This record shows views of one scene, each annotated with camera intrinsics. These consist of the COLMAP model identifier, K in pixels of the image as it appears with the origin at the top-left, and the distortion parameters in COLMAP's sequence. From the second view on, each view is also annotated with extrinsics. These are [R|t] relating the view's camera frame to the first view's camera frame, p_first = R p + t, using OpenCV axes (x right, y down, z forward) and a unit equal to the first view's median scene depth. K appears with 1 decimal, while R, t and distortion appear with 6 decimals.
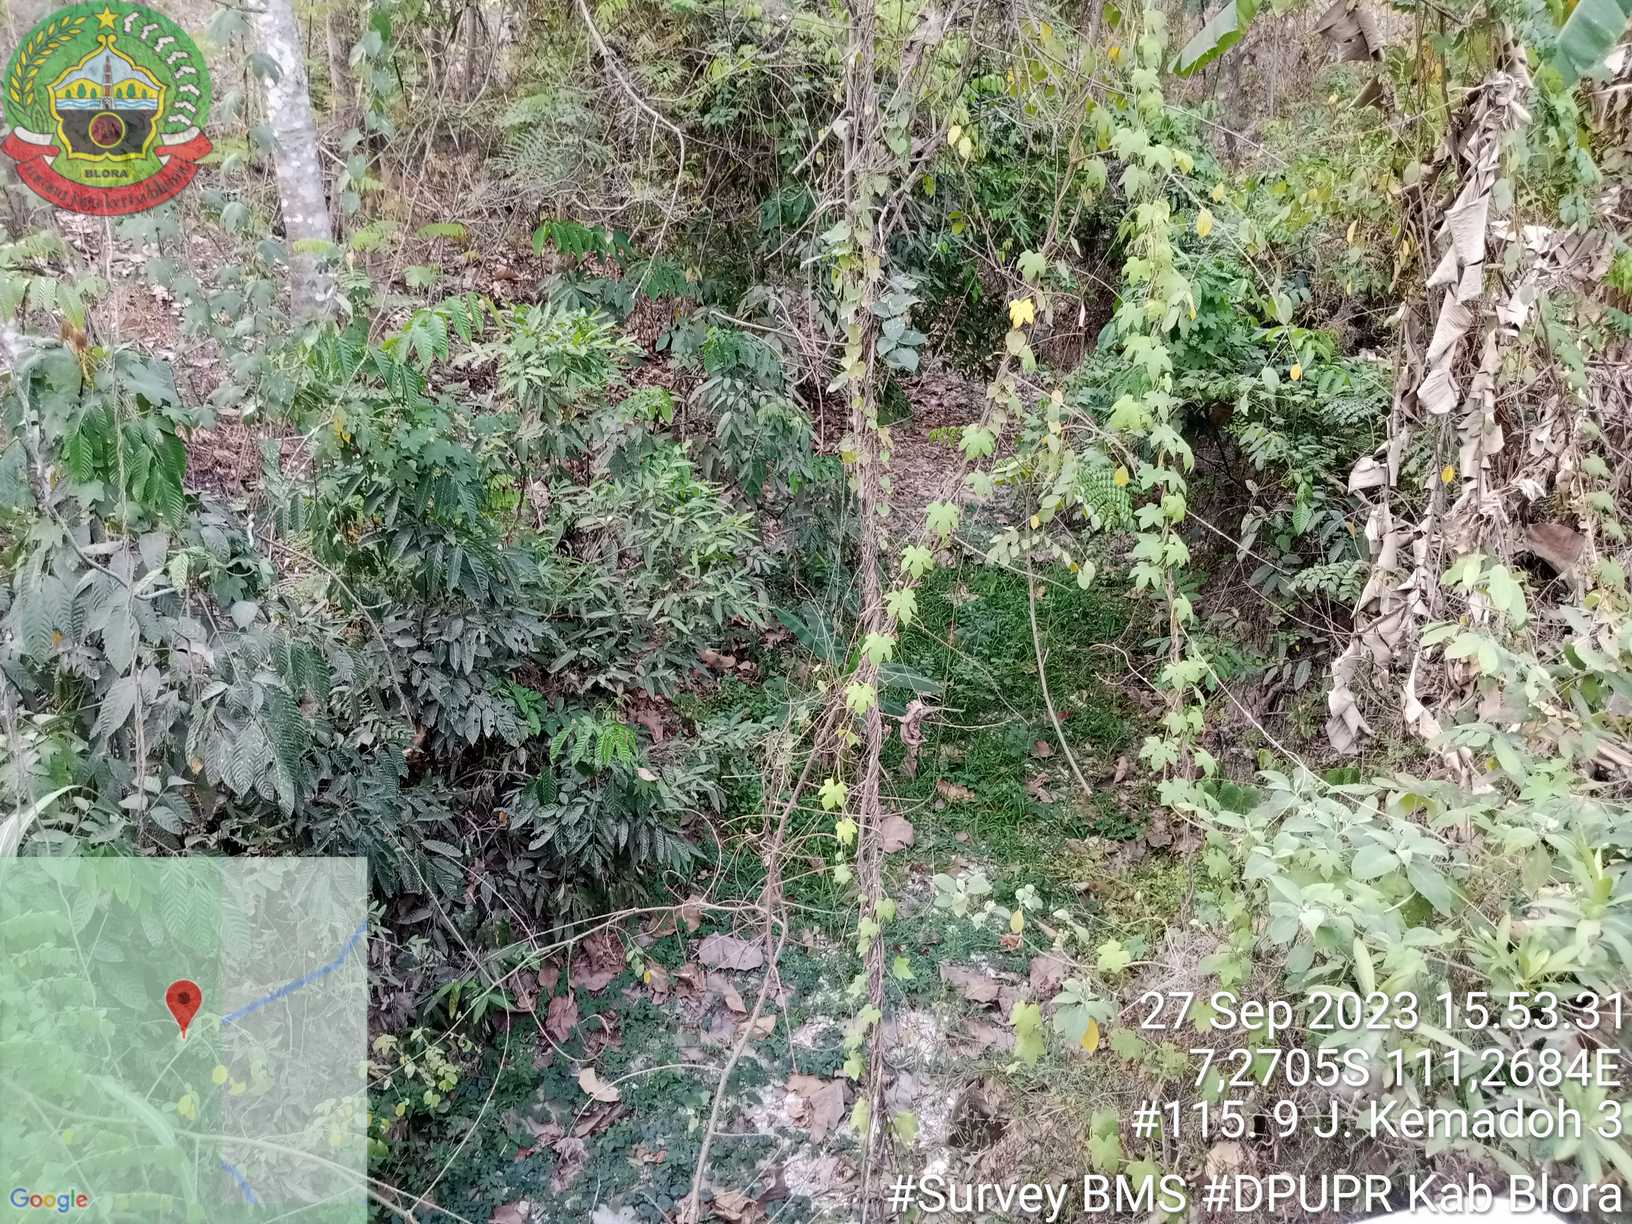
lens RADIAL K [[1285.2, 0, 820.3], [0, 1285.2, 620.6], [0, 0, 1]] dist [0.019587, -0.063551]
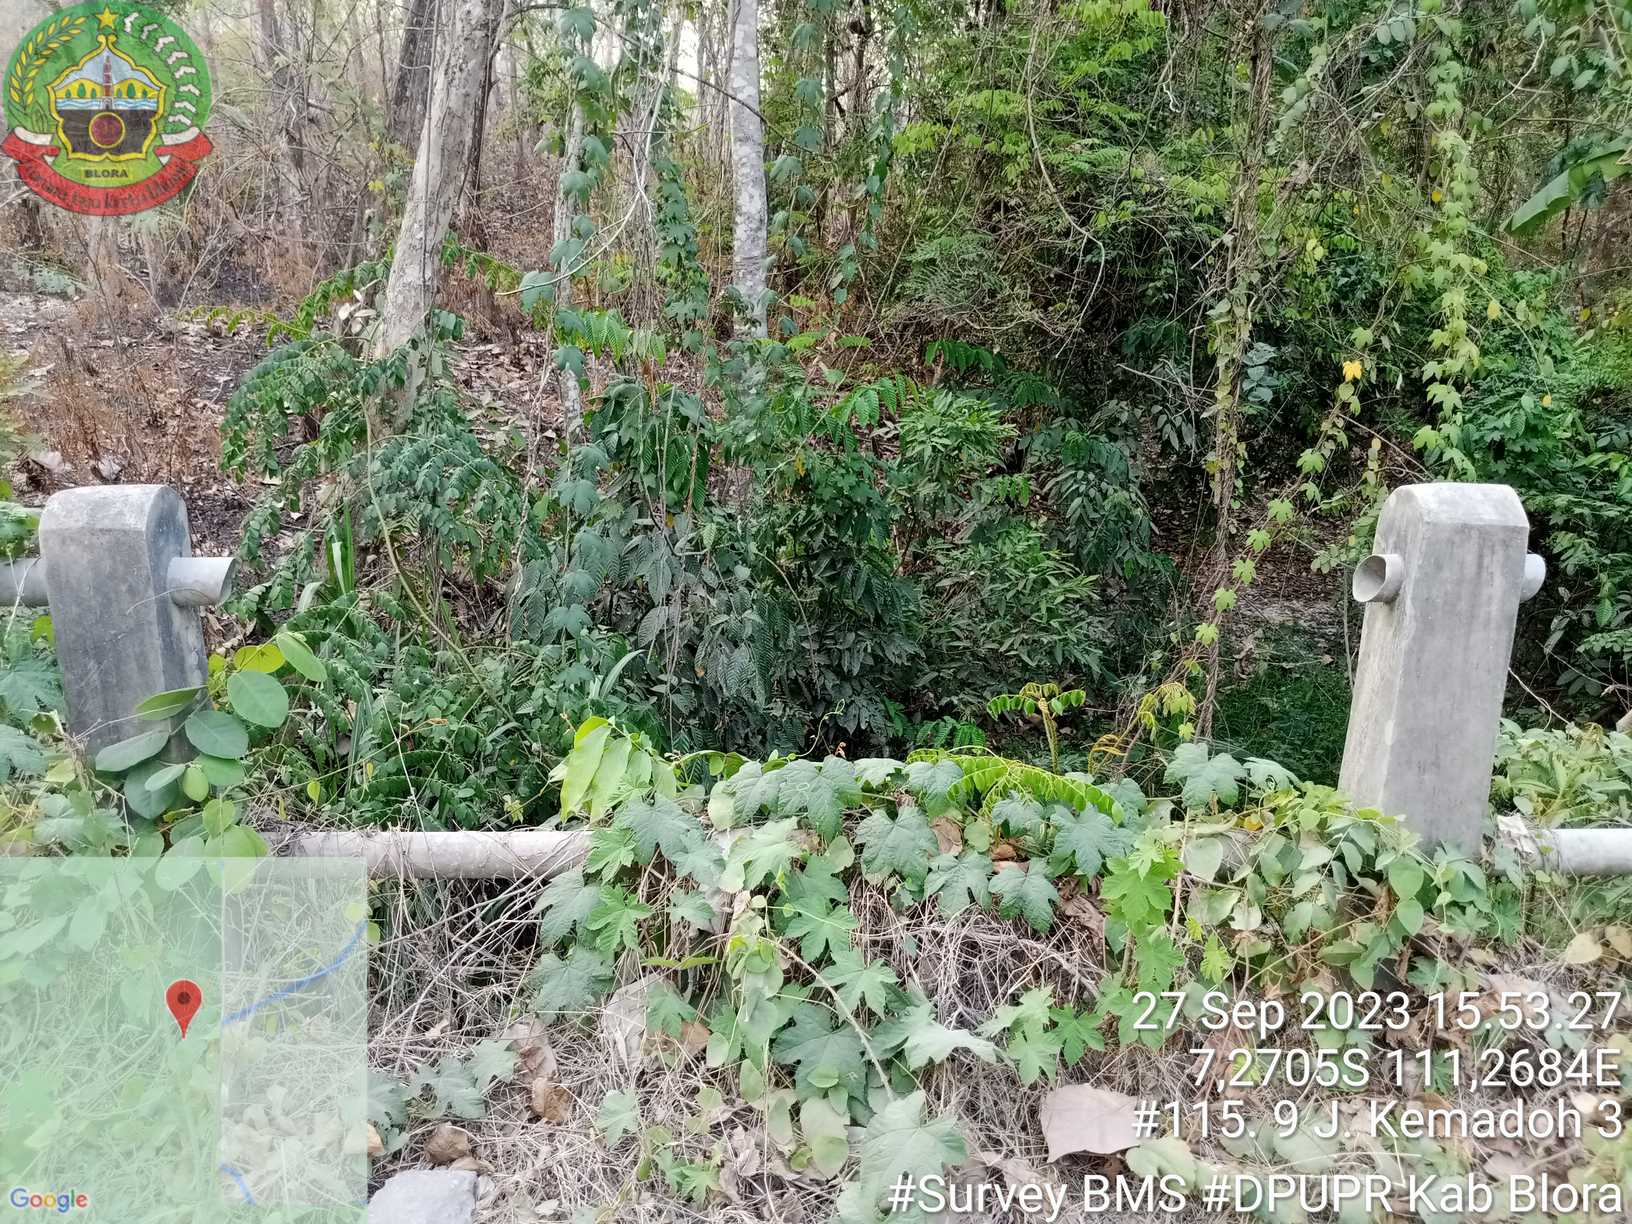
lens RADIAL K [[1285.2, 0, 805.4], [0, 1285.2, 608.7], [0, 0, 1]] dist [0.019587, -0.063551]
pose [[0.966401, 0.094515, -0.239031, -0.041125], [-0.123199, 0.986485, -0.108026, 0.169402], [0.225591, 0.133844, 0.964984, -0.314647]]
